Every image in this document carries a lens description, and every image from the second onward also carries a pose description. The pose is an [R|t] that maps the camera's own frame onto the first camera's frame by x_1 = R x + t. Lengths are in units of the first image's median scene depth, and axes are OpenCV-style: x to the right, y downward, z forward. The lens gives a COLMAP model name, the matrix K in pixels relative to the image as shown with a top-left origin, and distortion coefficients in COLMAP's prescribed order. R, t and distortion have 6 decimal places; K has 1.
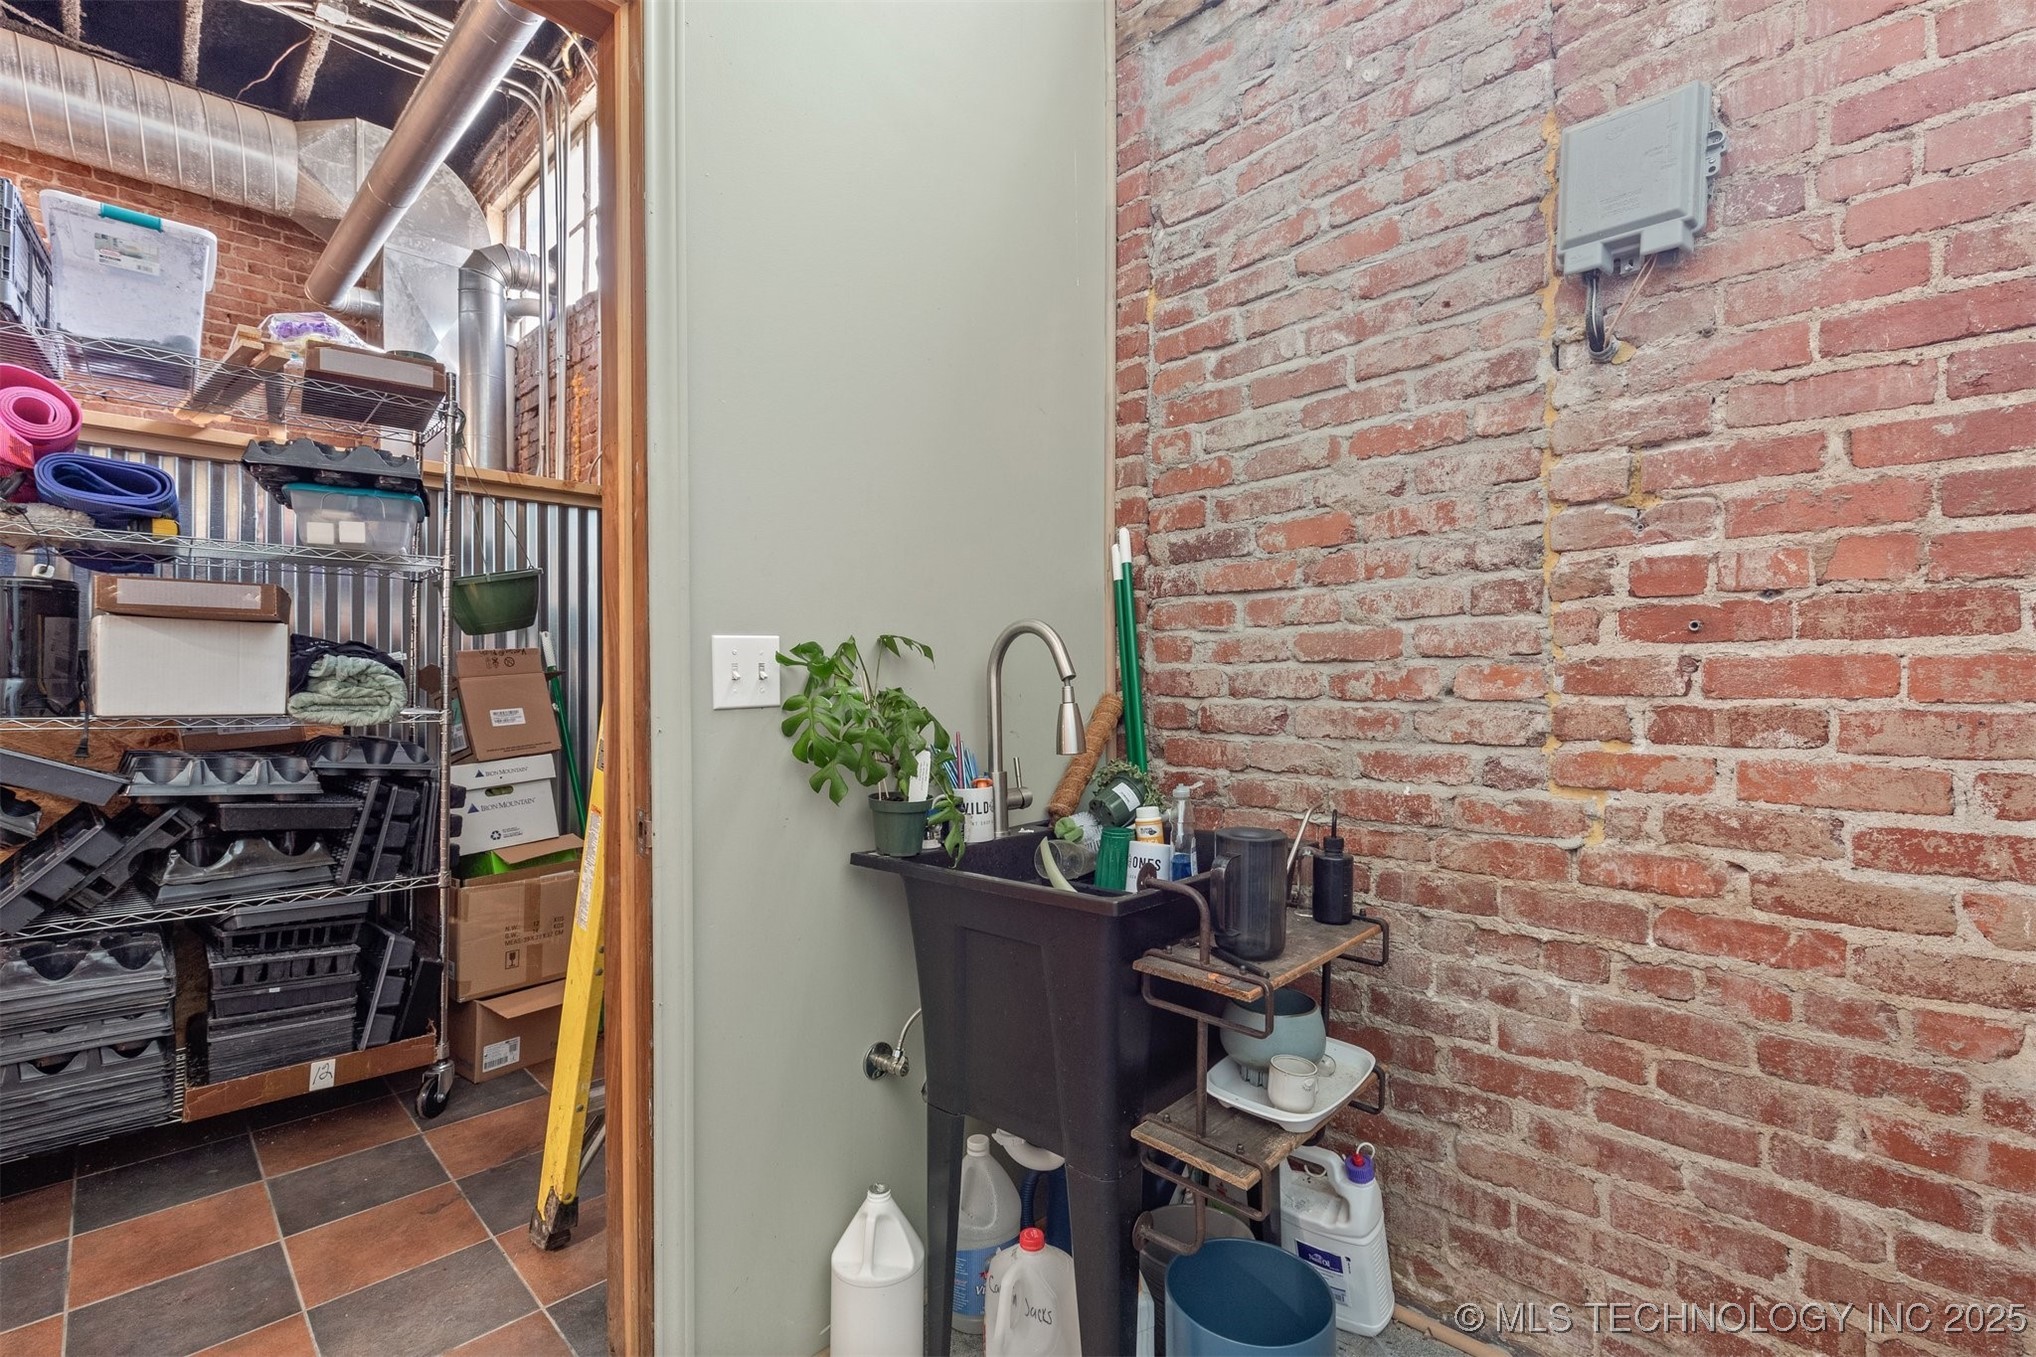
lens RADIAL K [[924.1, 0, 1018.4], [0, 924.1, 678.6], [0, 0, 1]] dist [-0.001247, -0.000864]
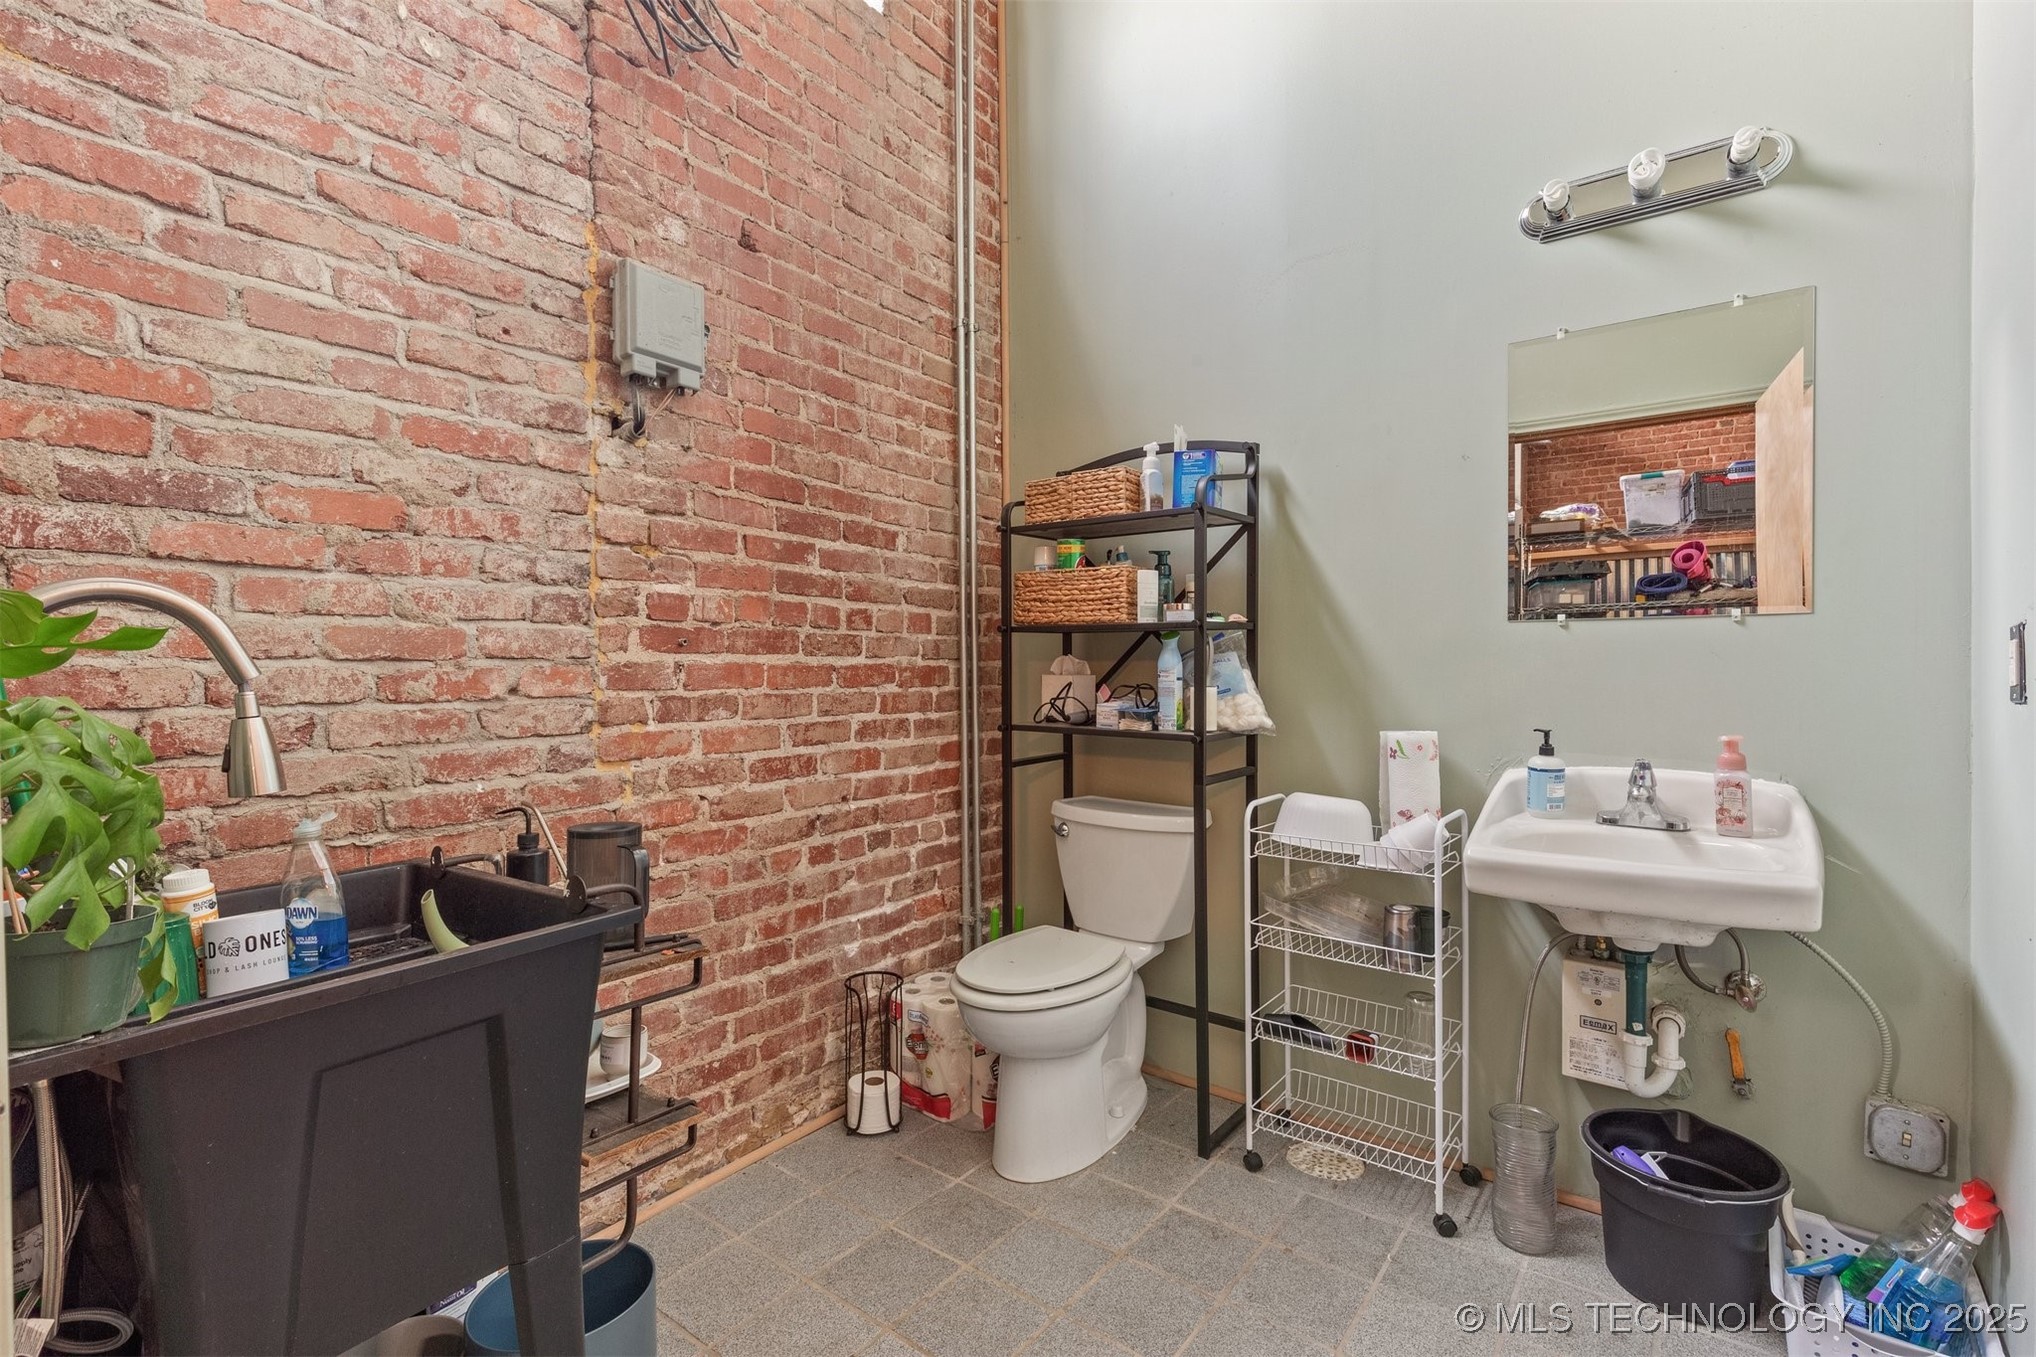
lens RADIAL K [[924.1, 0, 1017.6], [0, 924.1, 679.7], [0, 0, 1]] dist [-0.001247, -0.000864]
pose [[-0.144871, -0.004166, 0.989442, -0.722048], [0.006392, 0.999966, 0.005147, -0.000291], [-0.989430, 0.007071, -0.144840, 0.593699]]
